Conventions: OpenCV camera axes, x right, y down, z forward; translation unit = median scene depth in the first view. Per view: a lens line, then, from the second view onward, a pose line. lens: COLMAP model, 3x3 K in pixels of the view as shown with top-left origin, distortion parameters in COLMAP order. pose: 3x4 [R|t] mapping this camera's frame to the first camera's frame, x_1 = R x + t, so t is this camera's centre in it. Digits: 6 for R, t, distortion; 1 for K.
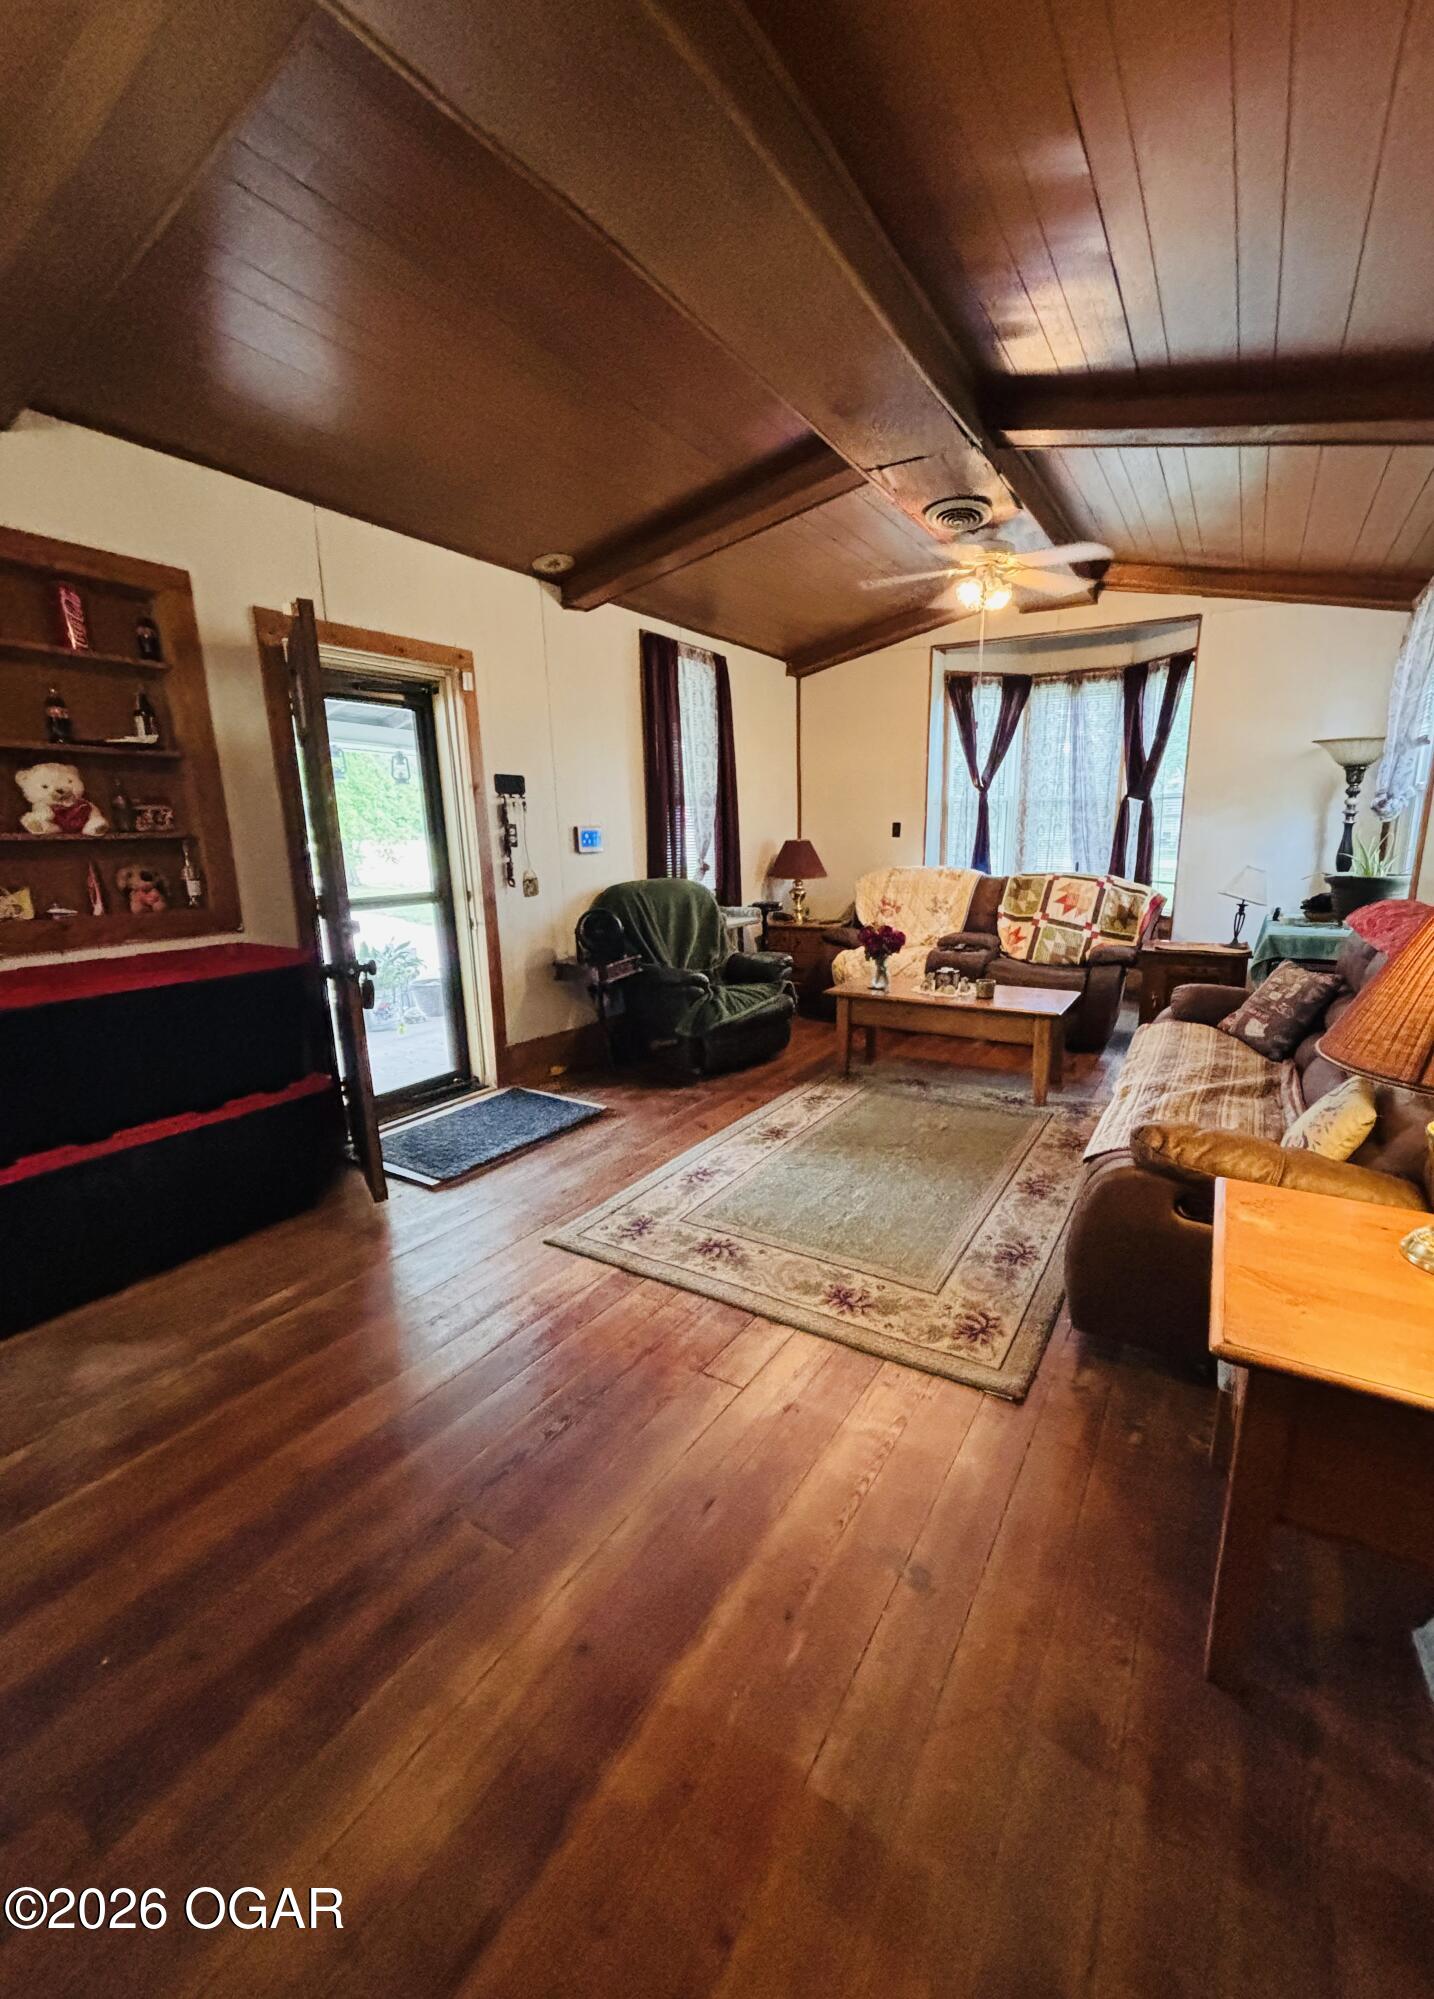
lens RADIAL K [[773.4, 0, 709.7], [0, 773.4, 994.0], [0, 0, 1]] dist [0.019437, -0.000043]
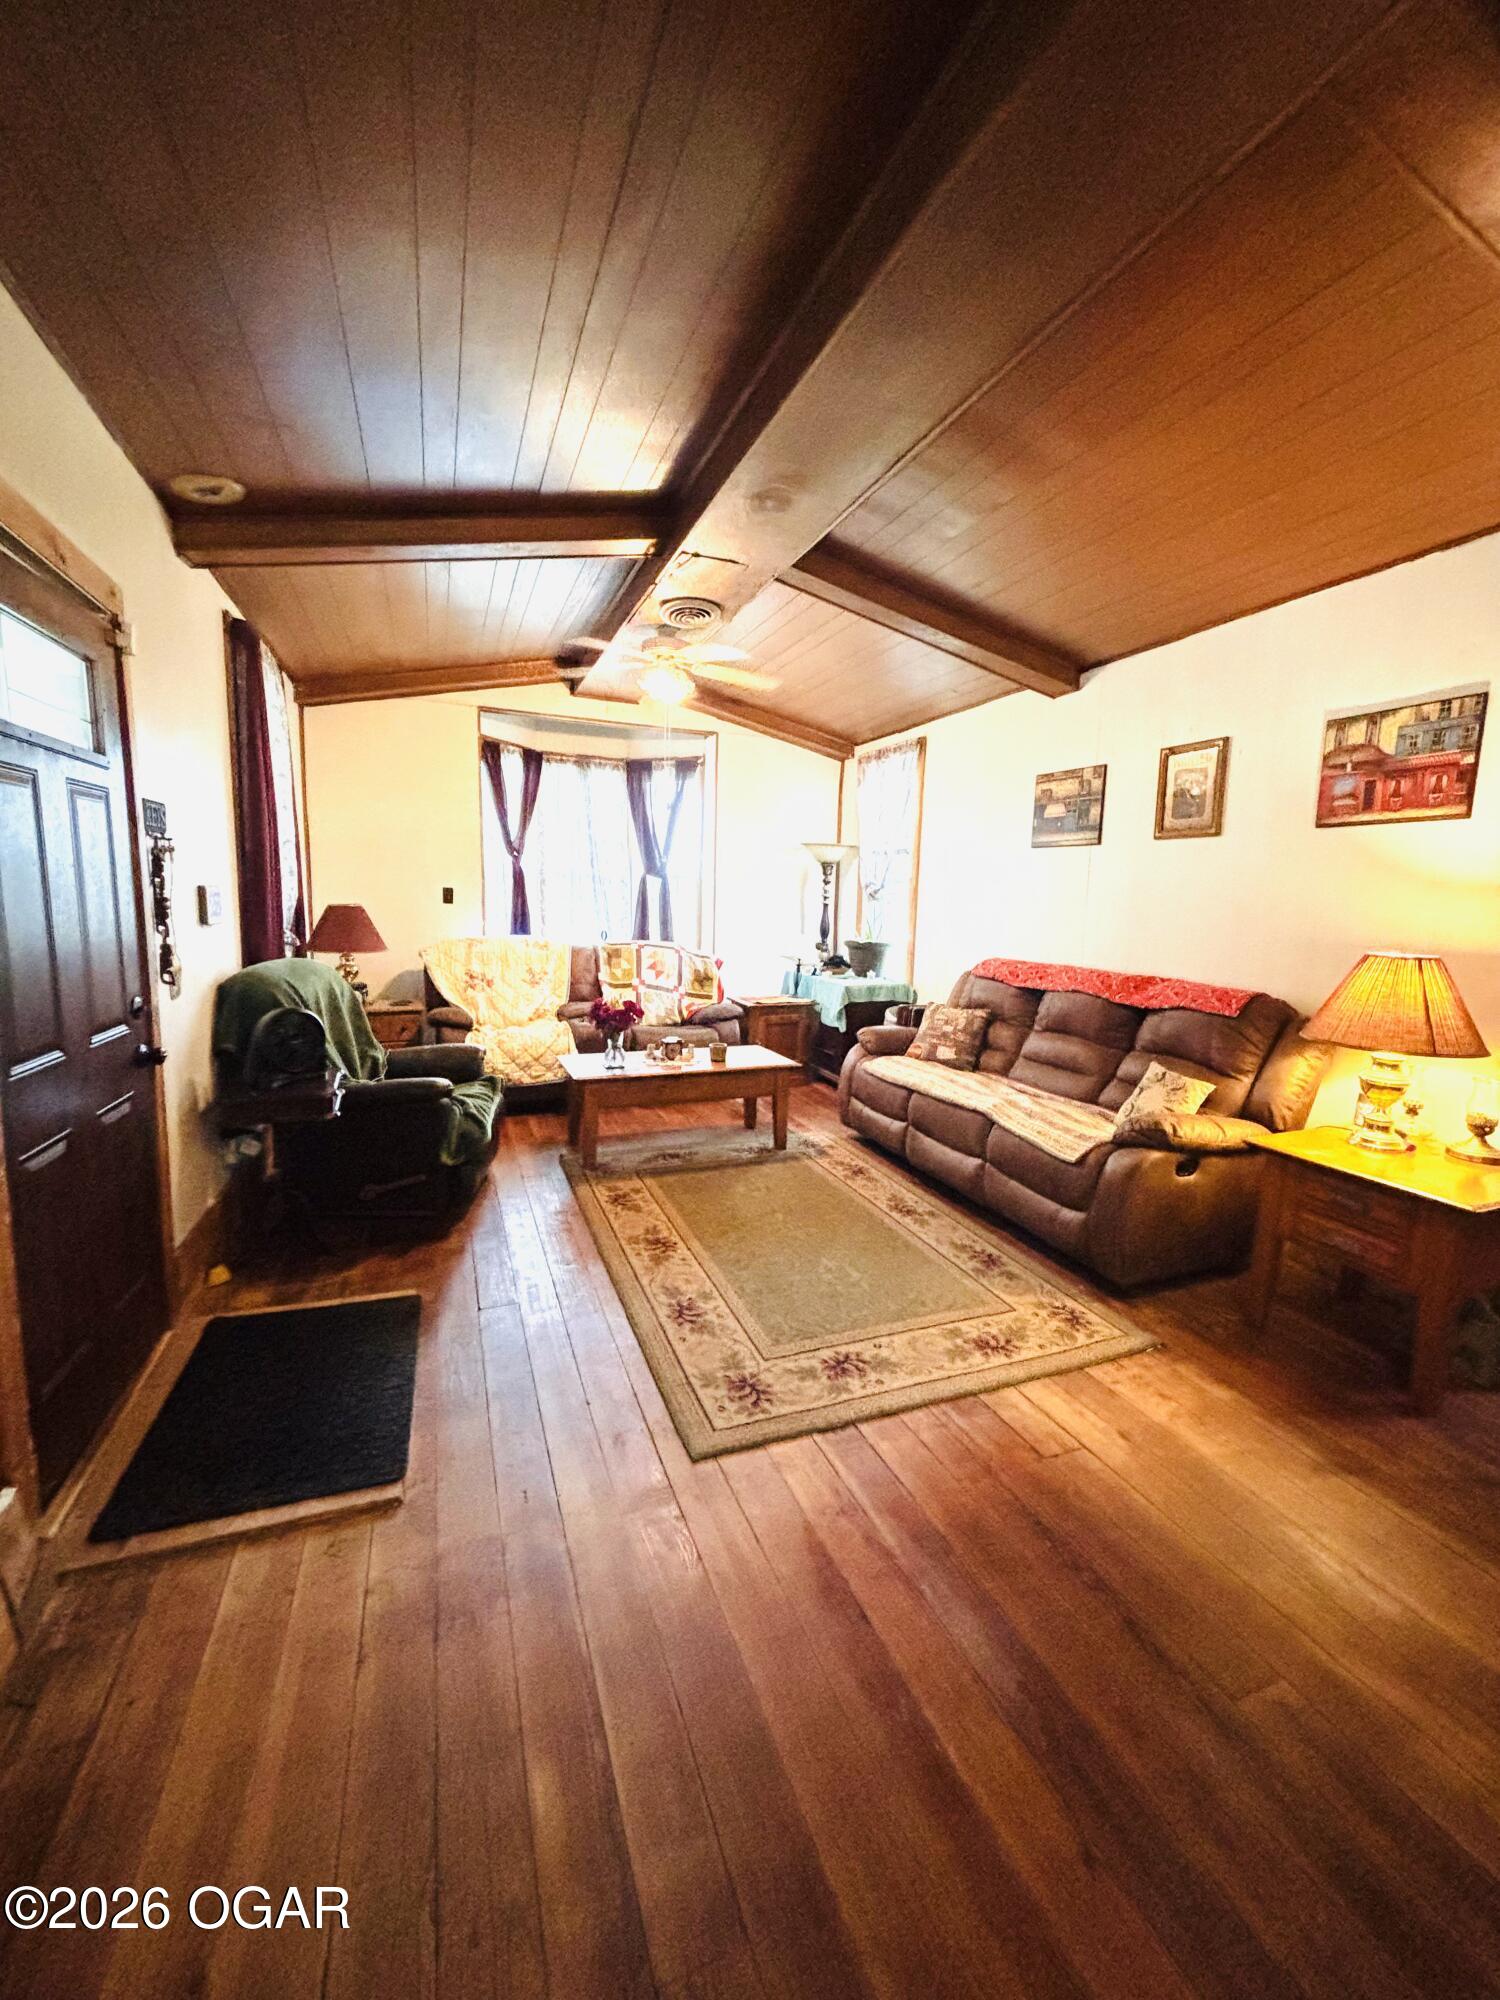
lens RADIAL K [[797.8, 0, 758.0], [0, 797.8, 999.6], [0, 0, 1]] dist [-0.003237, -0.000038]
pose [[0.623385, -0.076280, 0.778186, -0.616629], [0.135160, 0.990761, -0.011156, -0.080887], [-0.770145, 0.112134, 0.627935, 0.366725]]
